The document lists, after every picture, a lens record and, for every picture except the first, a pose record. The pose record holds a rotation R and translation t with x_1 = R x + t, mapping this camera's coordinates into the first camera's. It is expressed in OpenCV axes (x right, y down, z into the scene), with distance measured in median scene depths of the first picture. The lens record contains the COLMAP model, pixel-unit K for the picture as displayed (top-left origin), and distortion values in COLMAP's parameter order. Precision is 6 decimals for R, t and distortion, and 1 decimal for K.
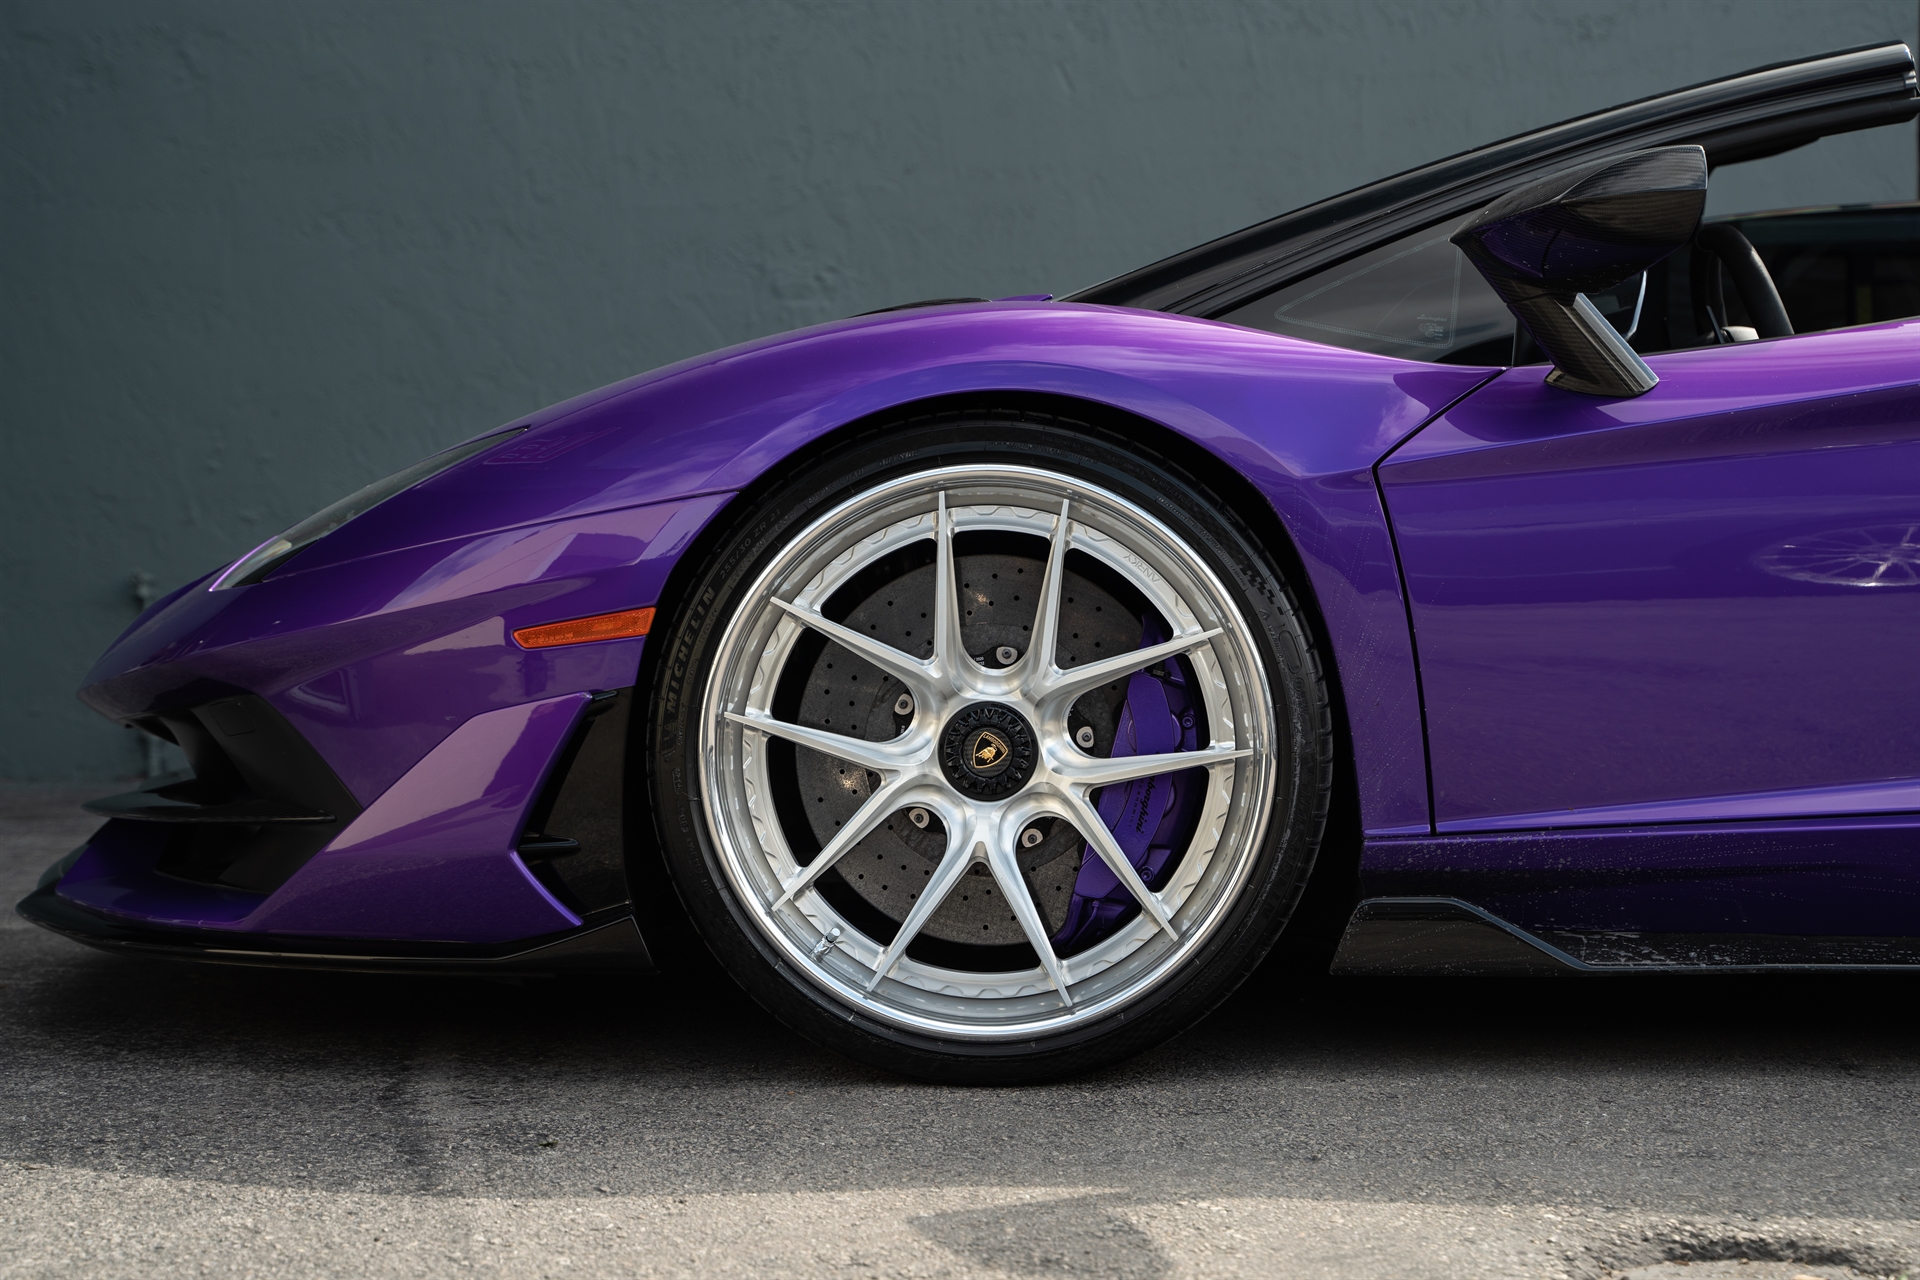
lens RADIAL K [[3257.4, 0, 961.0], [0, 3257.4, 638.4], [0, 0, 1]] dist [0.177182, 0.000000]
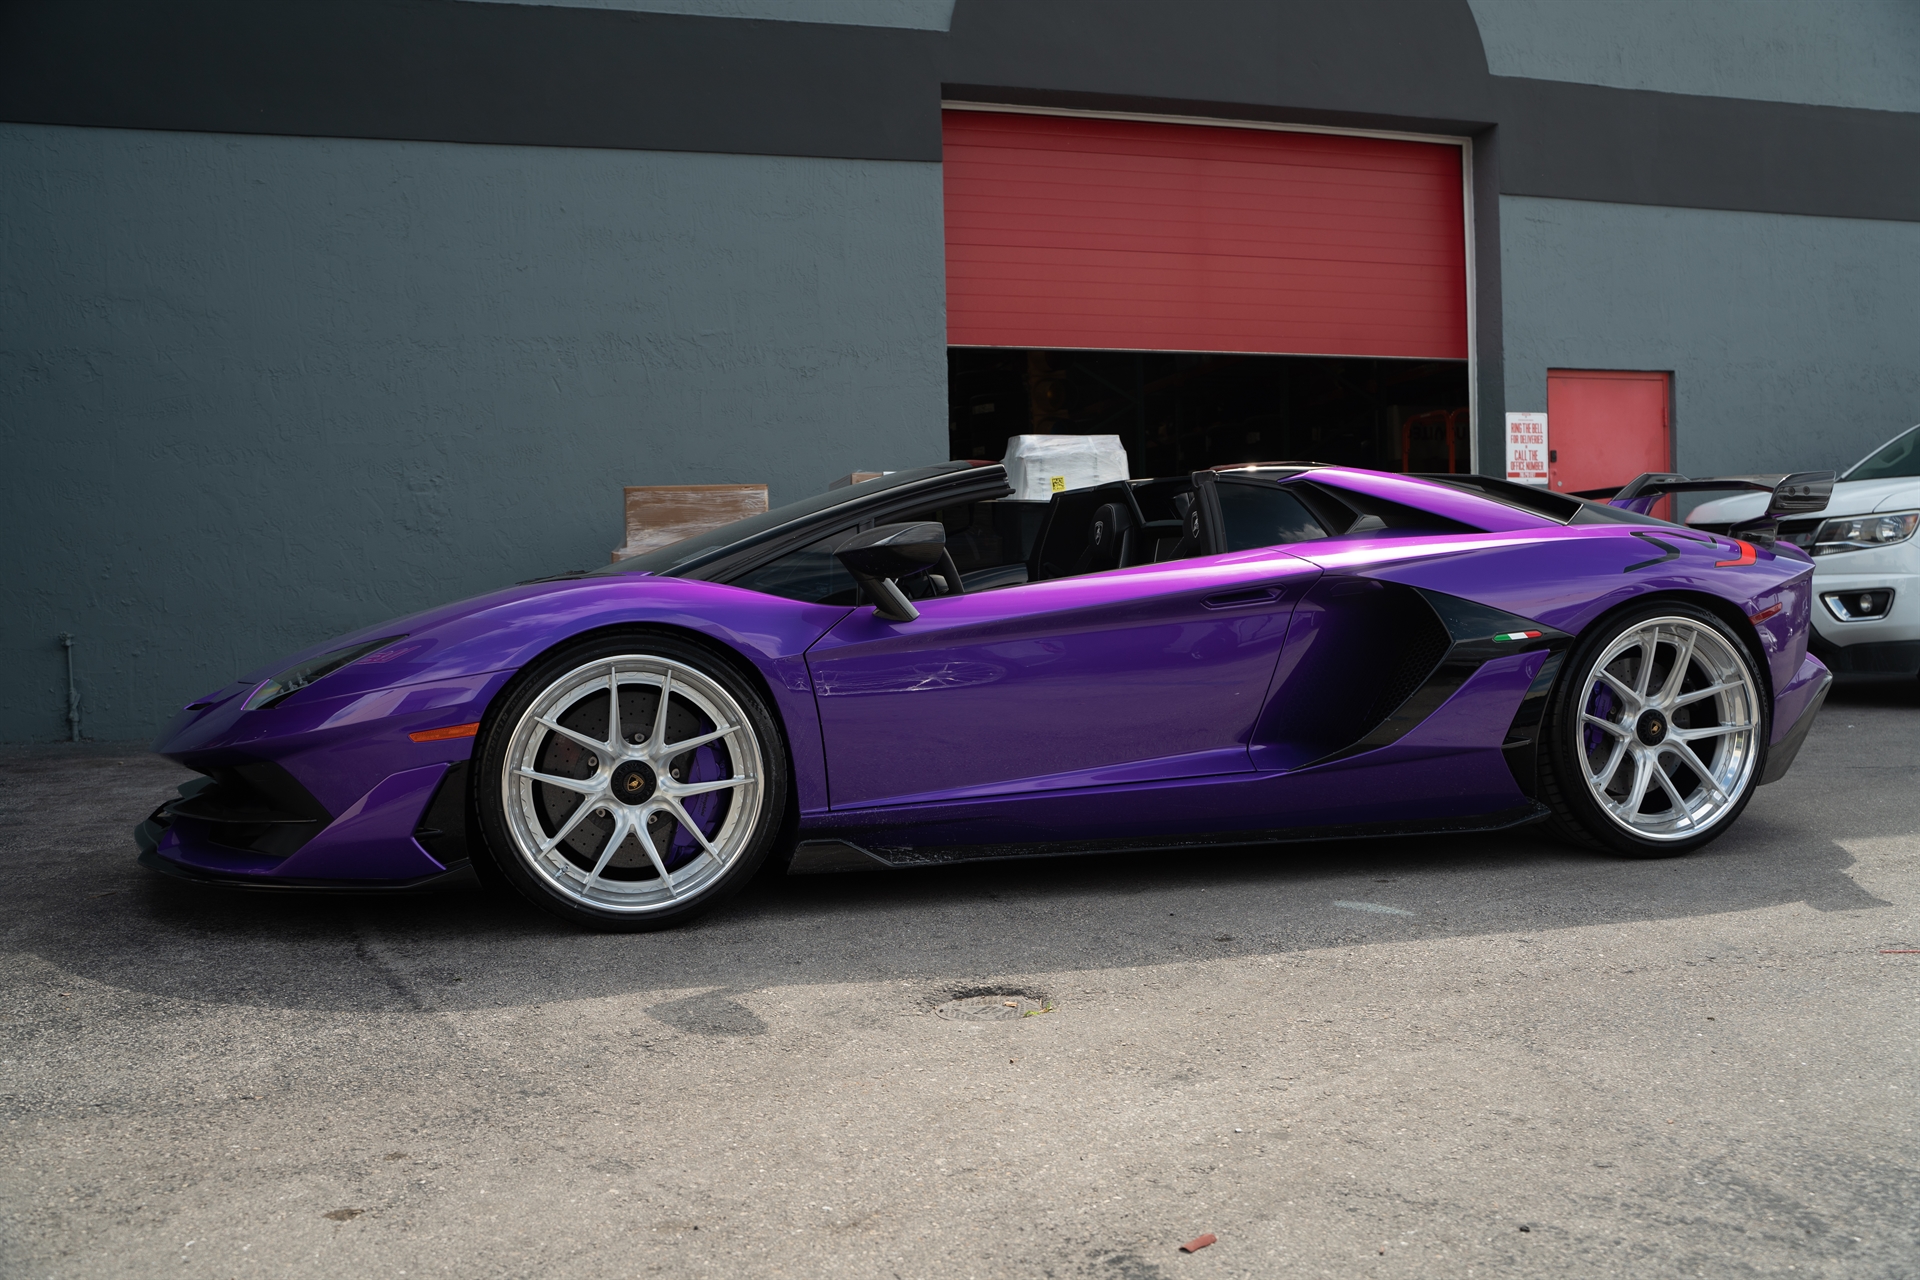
lens RADIAL K [[1635.1, 0, 965.7], [0, 1635.1, 632.0], [0, 0, 1]] dist [-0.068895, 0.029920]
pose [[0.950297, -0.012837, 0.311081, -0.121910], [0.008846, 0.999860, 0.014236, -0.082489], [-0.311220, -0.010777, 0.950277, -0.127233]]
